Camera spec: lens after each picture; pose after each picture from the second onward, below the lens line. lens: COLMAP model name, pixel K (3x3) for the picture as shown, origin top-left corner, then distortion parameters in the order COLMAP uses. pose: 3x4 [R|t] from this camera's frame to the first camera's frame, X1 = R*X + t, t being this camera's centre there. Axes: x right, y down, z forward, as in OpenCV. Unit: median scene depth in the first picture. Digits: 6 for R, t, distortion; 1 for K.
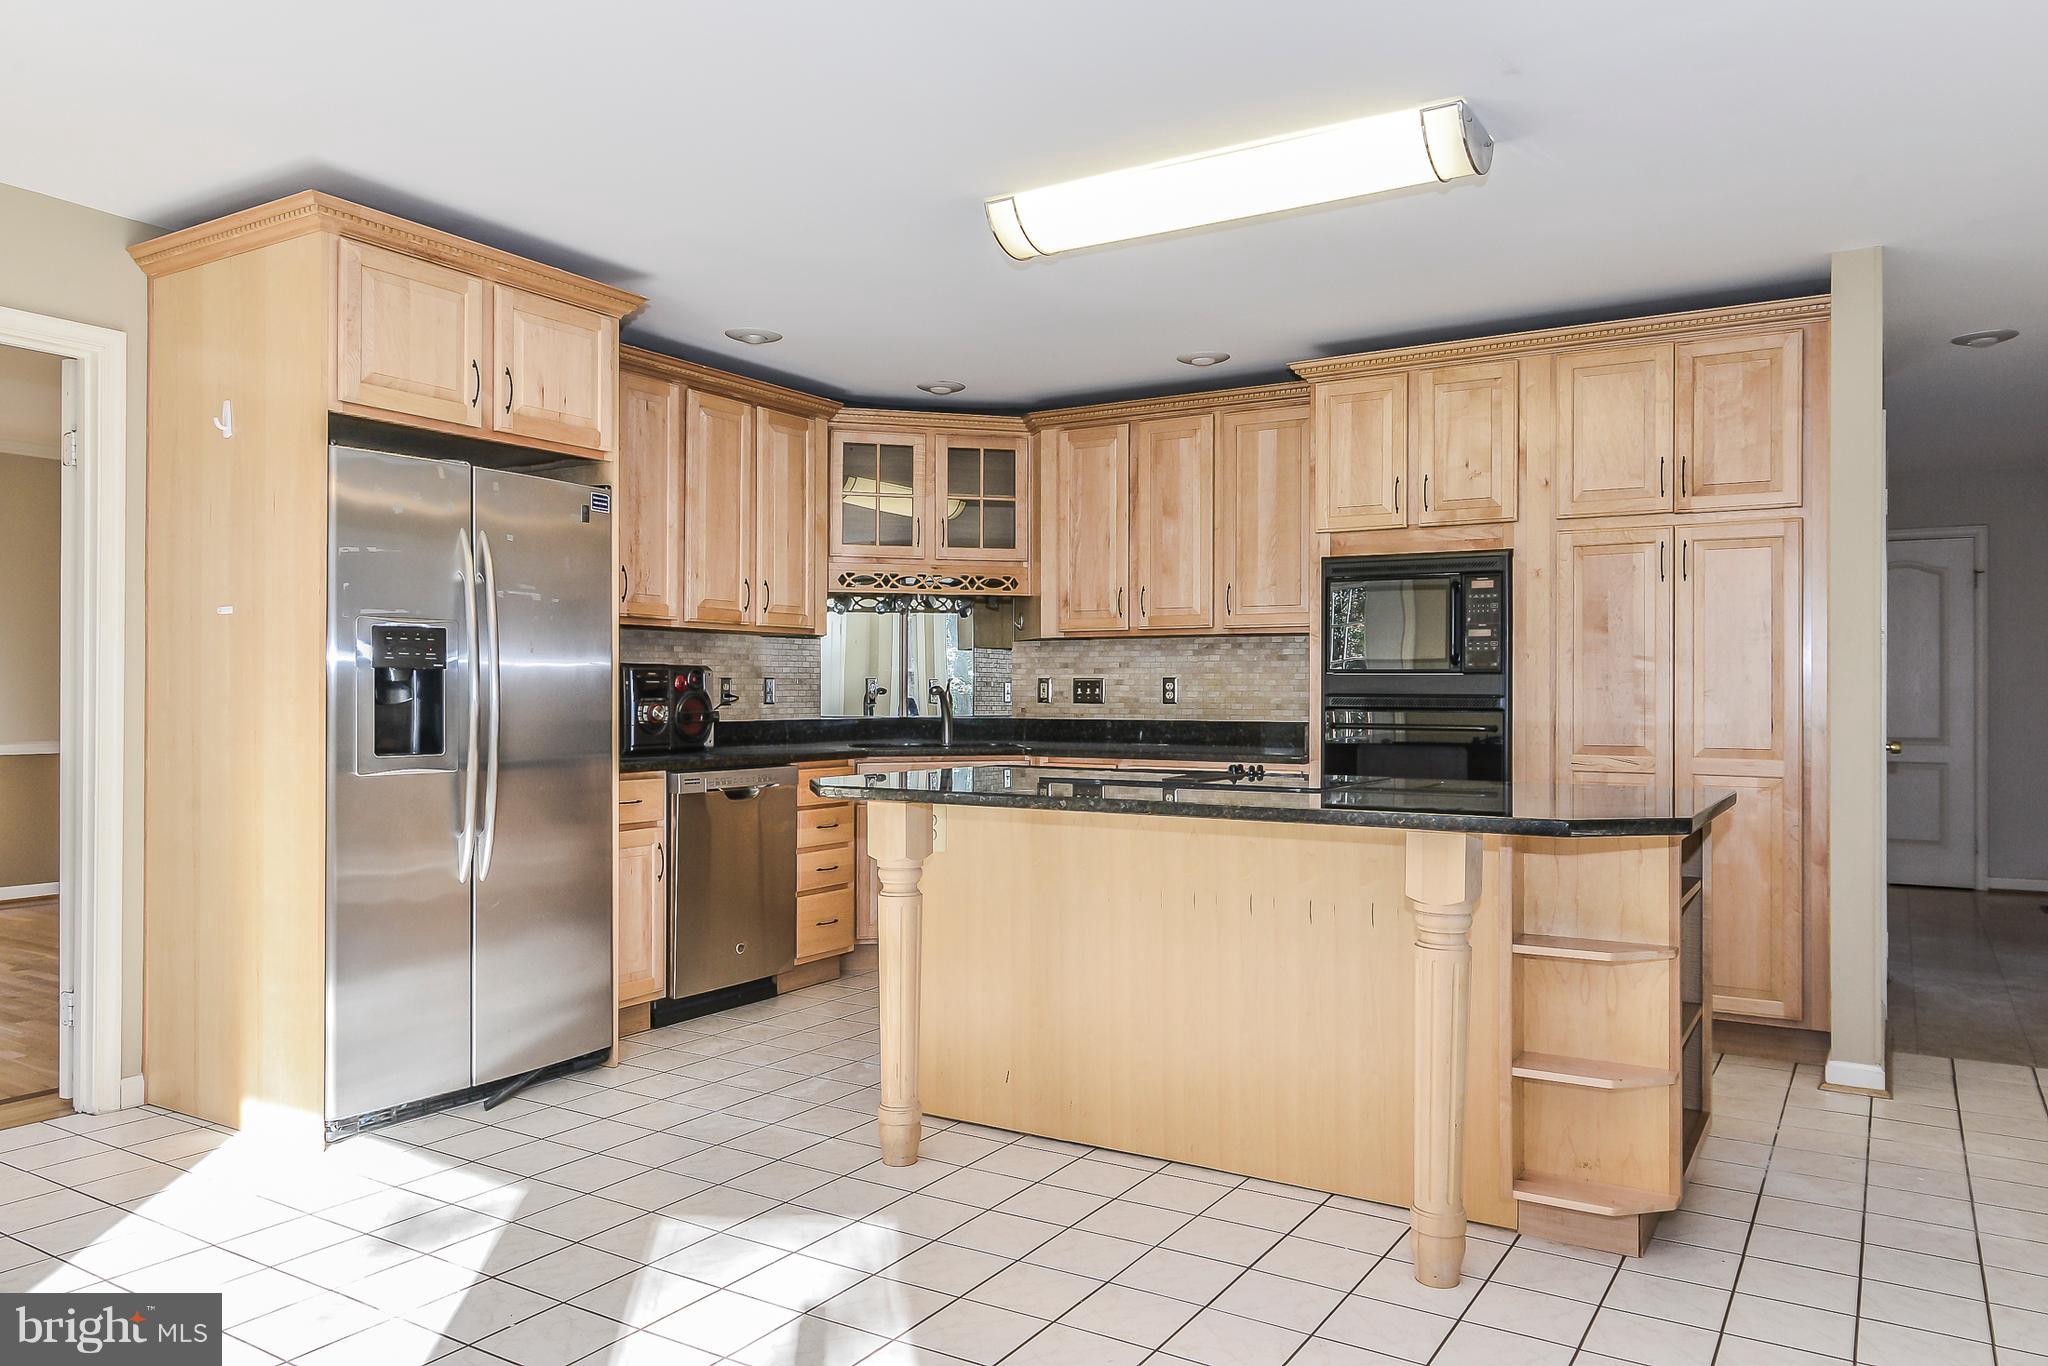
lens RADIAL K [[1403.4, 0, 1019.8], [0, 1403.4, 680.1], [0, 0, 1]] dist [-0.003195, 0.000762]
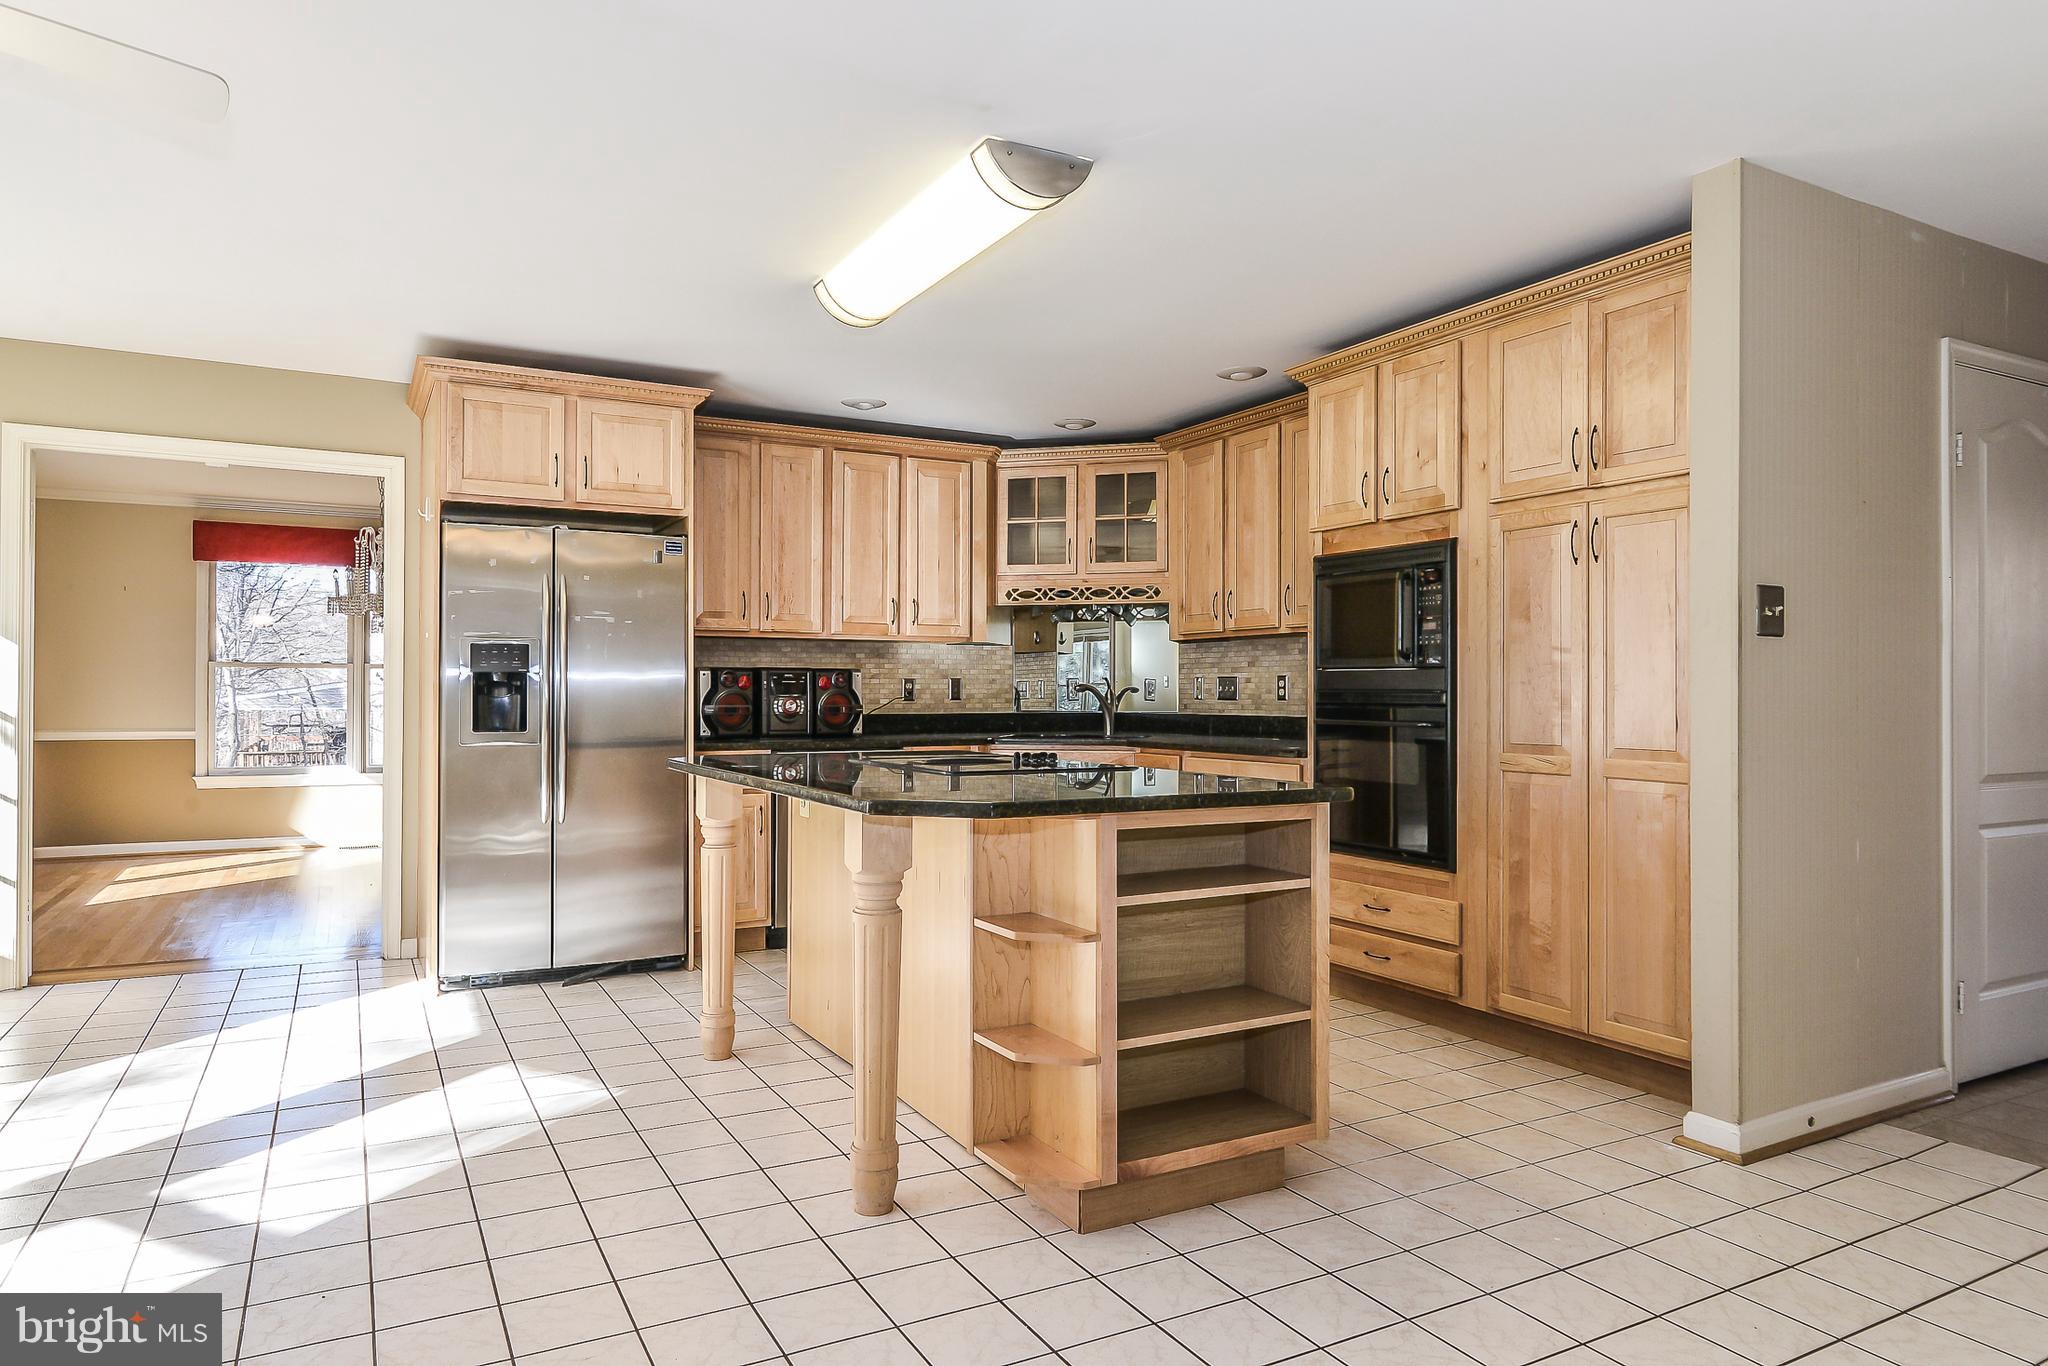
lens RADIAL K [[1257.5, 0, 1024.0], [0, 1257.5, 683.0], [0, 0, 1]] dist [-0.001602, -0.001358]
pose [[0.868856, -0.005196, -0.495037, 0.498458], [0.004881, 0.999986, -0.001930, 0.005726], [0.495040, -0.000739, 0.868870, 0.103456]]
